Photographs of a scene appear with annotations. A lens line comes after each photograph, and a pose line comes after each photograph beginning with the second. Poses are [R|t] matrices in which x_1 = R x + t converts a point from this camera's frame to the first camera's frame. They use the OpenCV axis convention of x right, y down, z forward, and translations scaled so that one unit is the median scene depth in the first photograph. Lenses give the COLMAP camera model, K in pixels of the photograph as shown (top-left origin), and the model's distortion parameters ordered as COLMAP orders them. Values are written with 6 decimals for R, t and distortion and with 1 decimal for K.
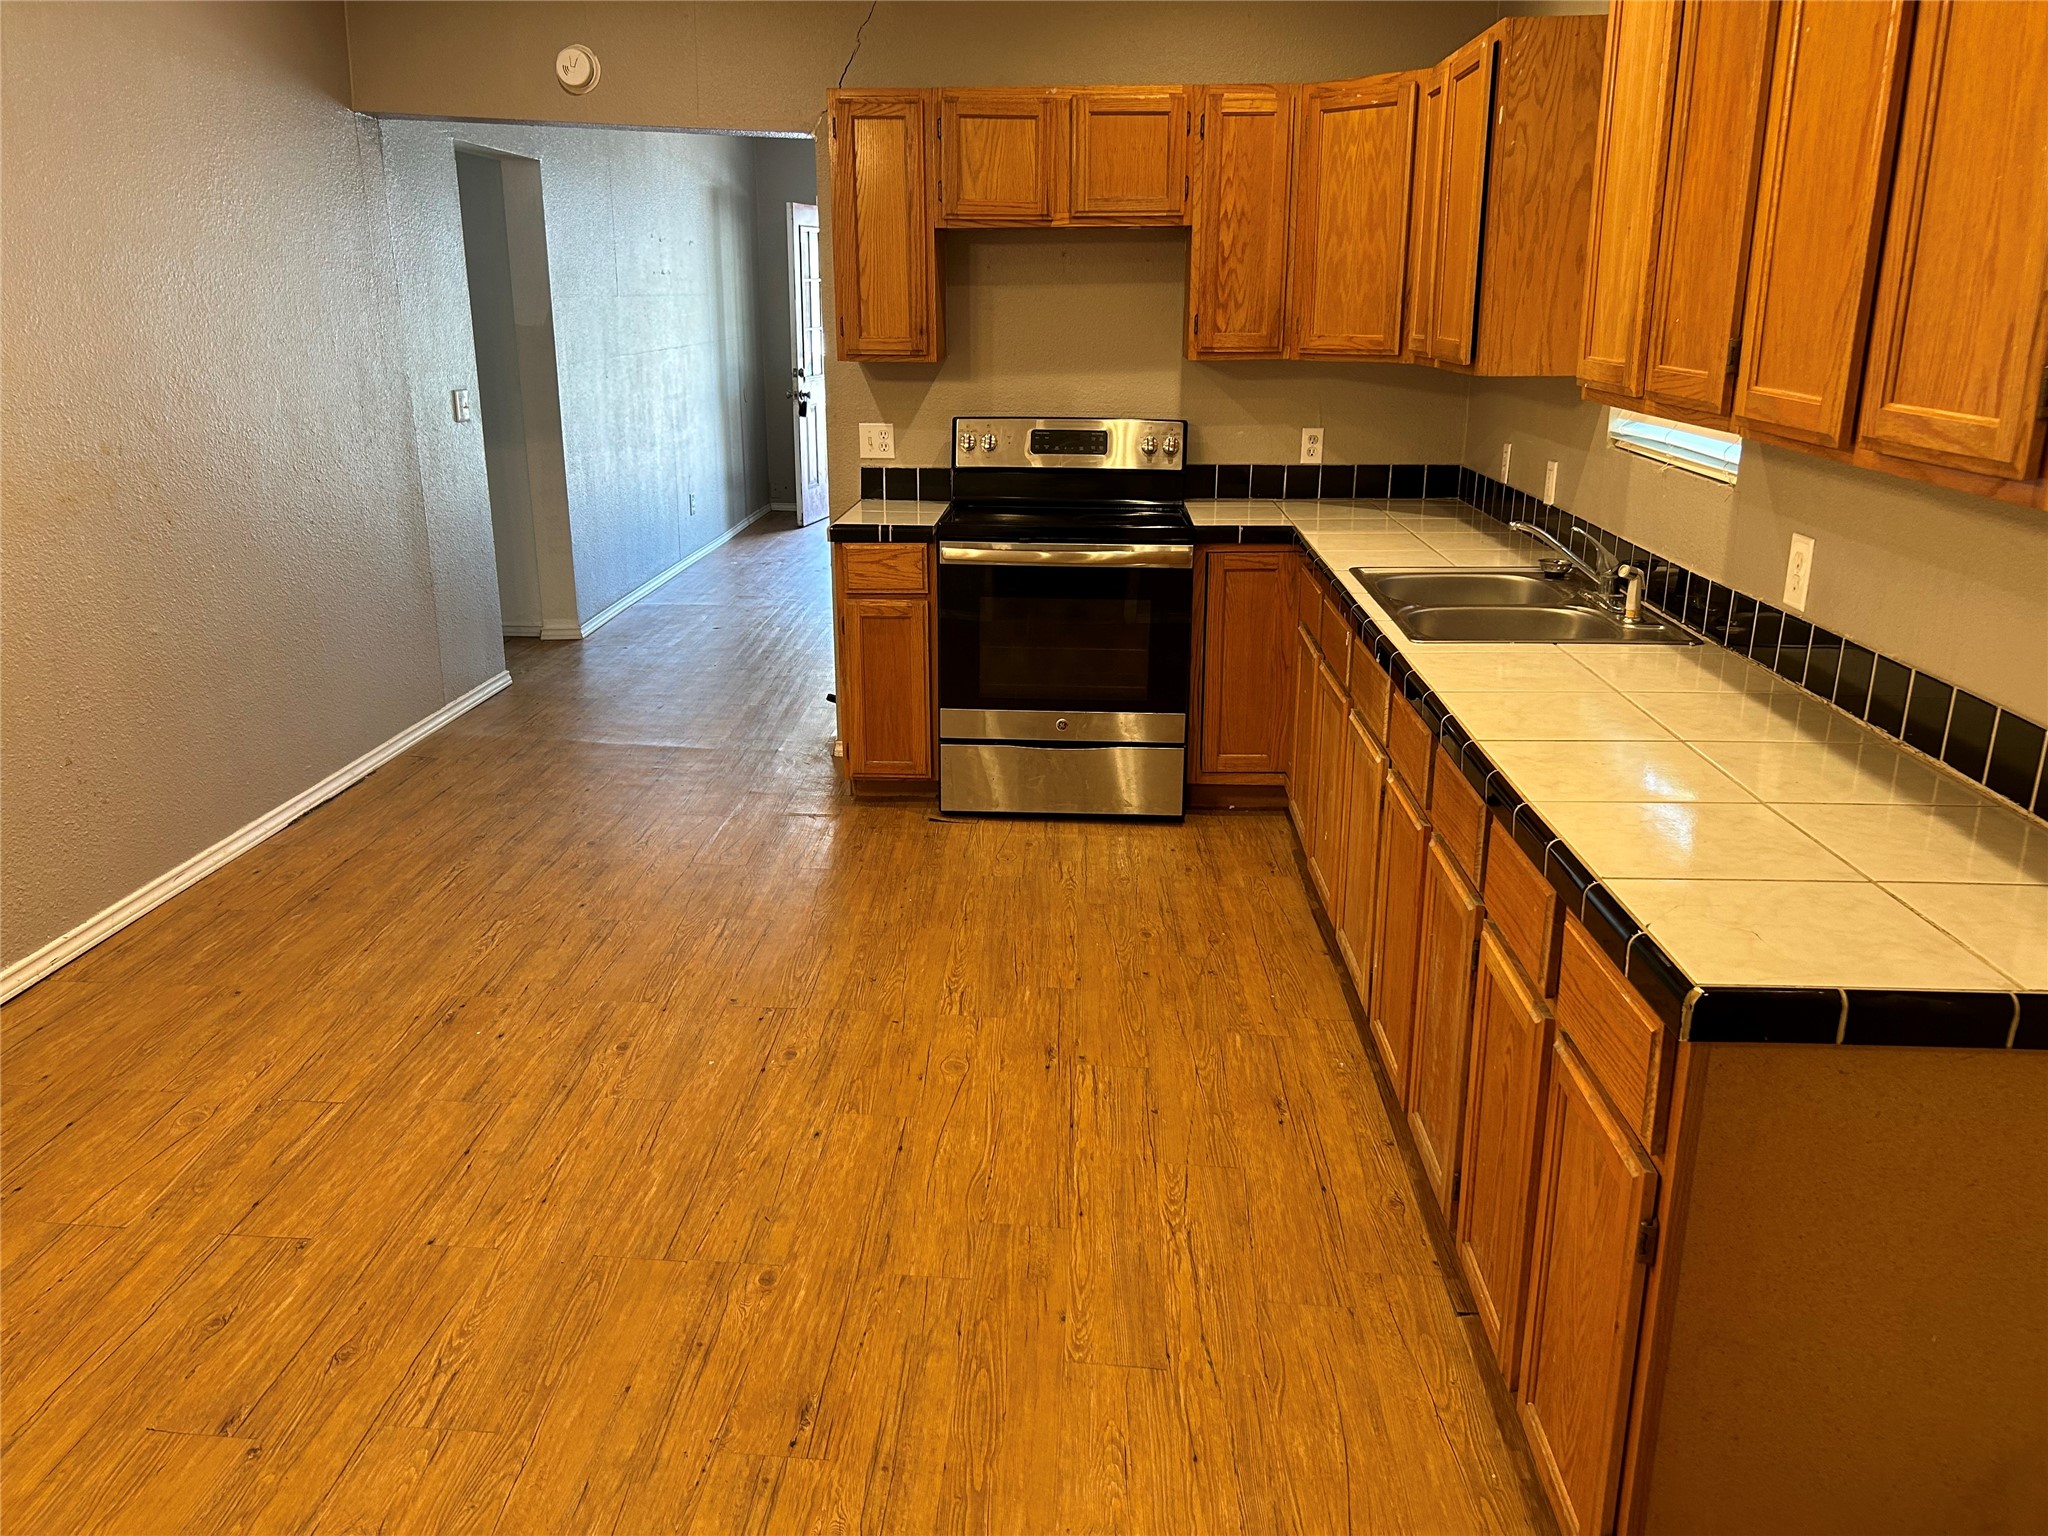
lens RADIAL K [[1554.4, 0, 1029.0], [0, 1554.4, 757.3], [0, 0, 1]] dist [0.043178, -0.057315]
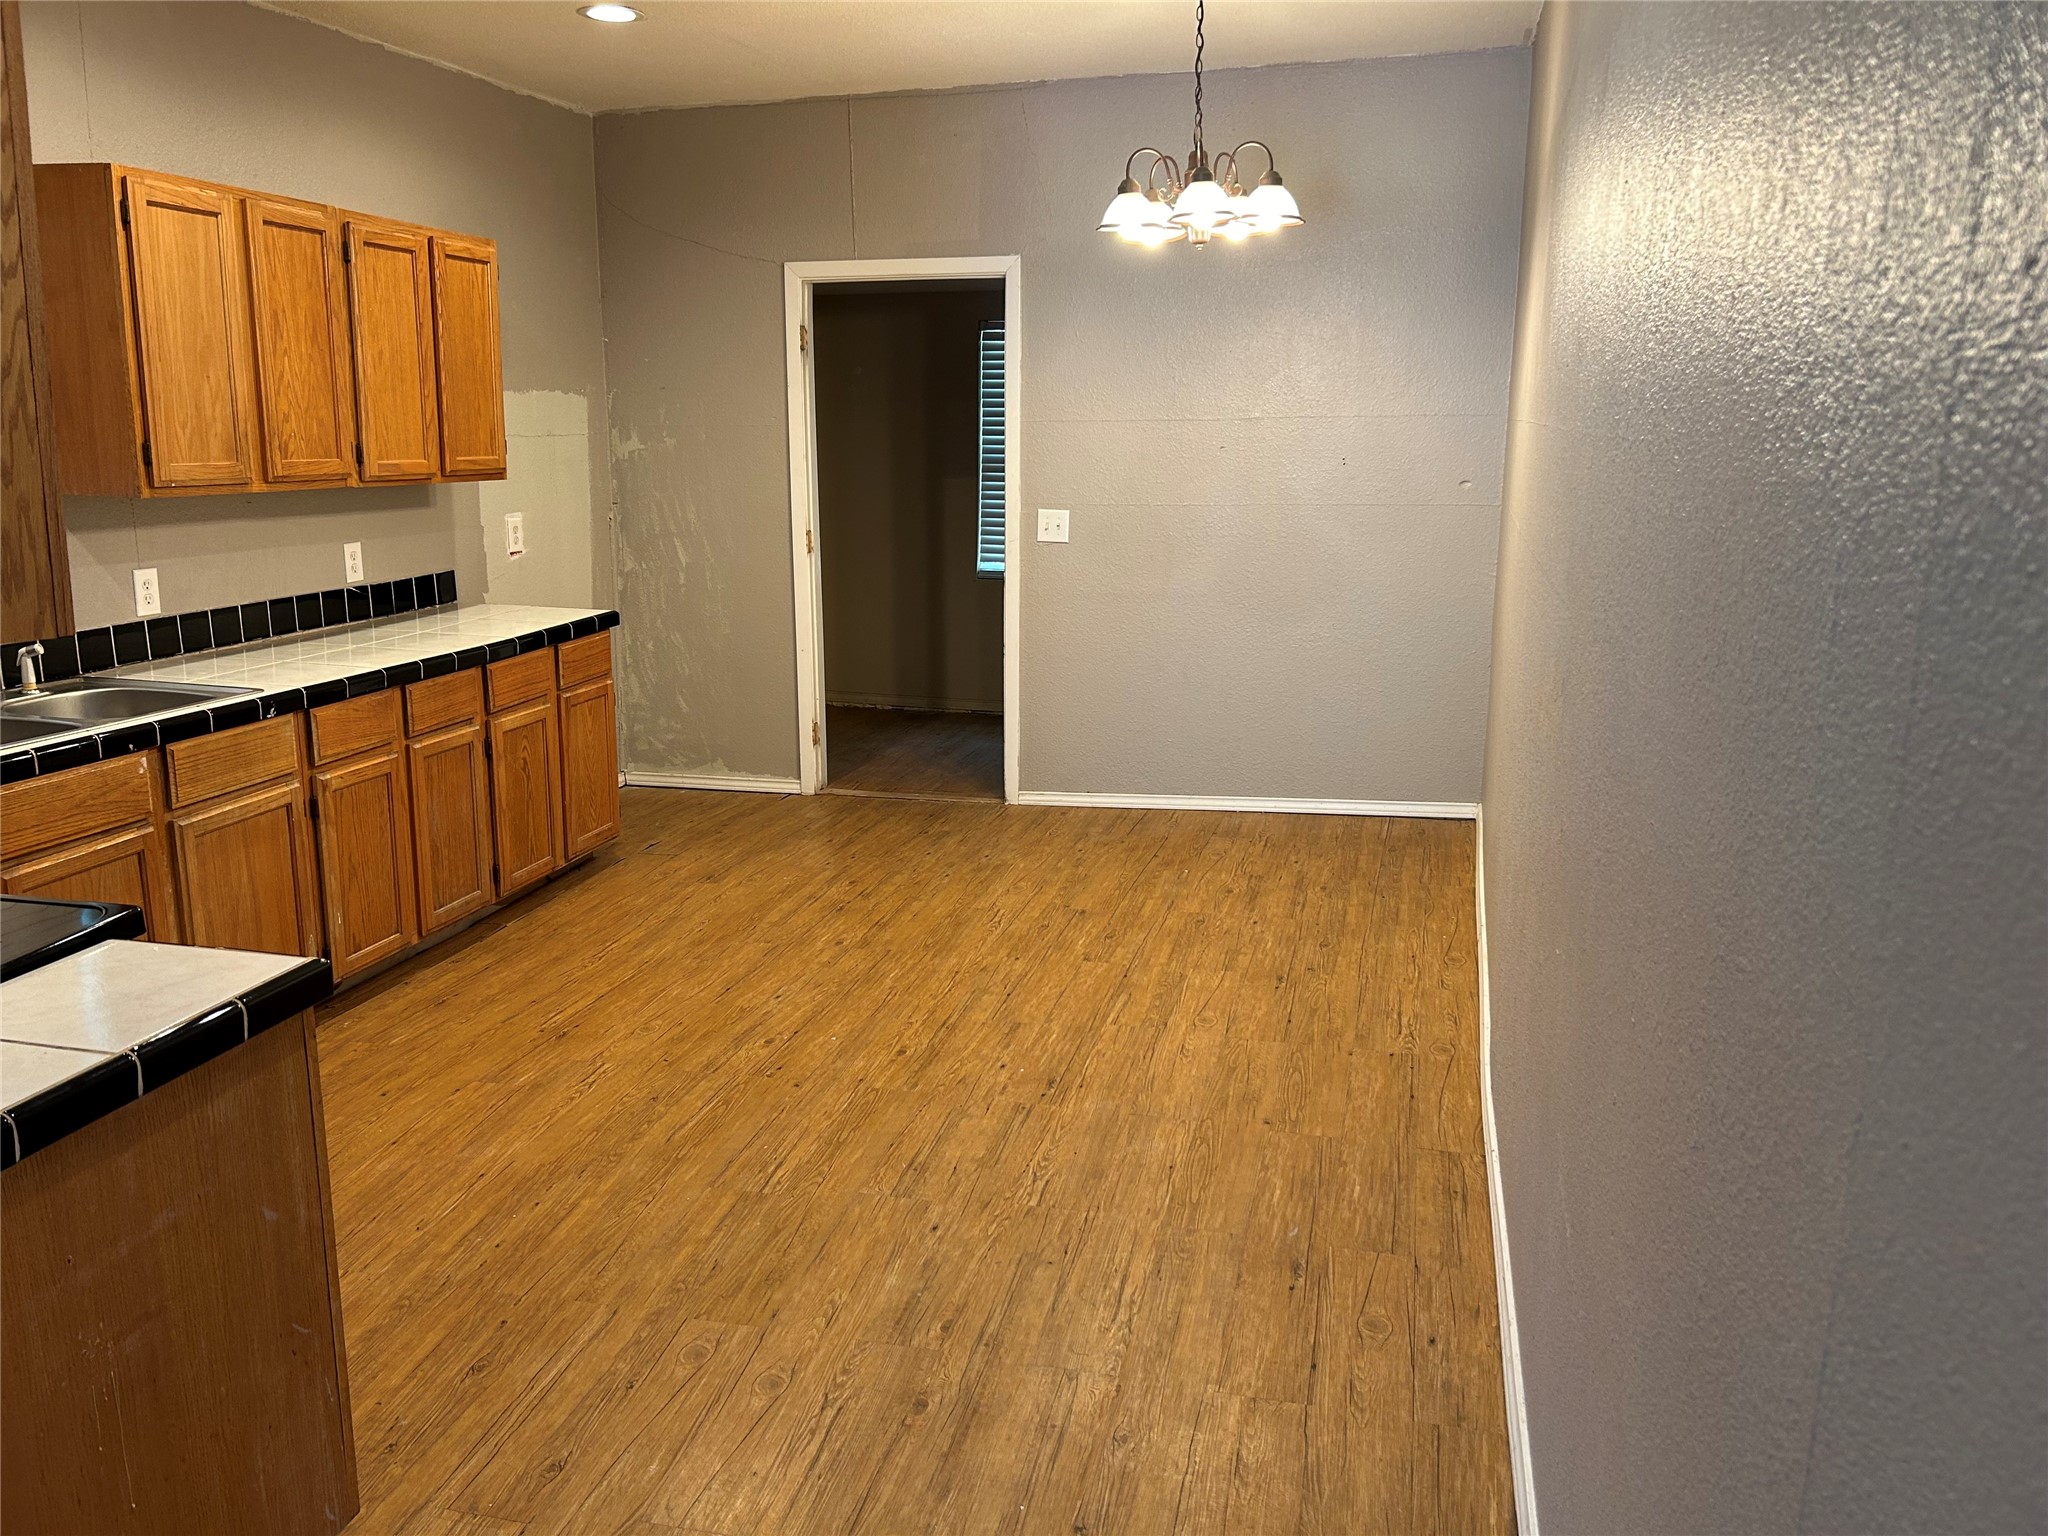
lens RADIAL K [[1554.4, 0, 1029.0], [0, 1554.4, 757.3], [0, 0, 1]] dist [0.043178, -0.057315]
pose [[-0.978274, -0.055832, 0.199657, -0.586098], [0.047036, 0.878166, 0.476038, -0.575661], [-0.201910, 0.475087, -0.856461, 1.911563]]
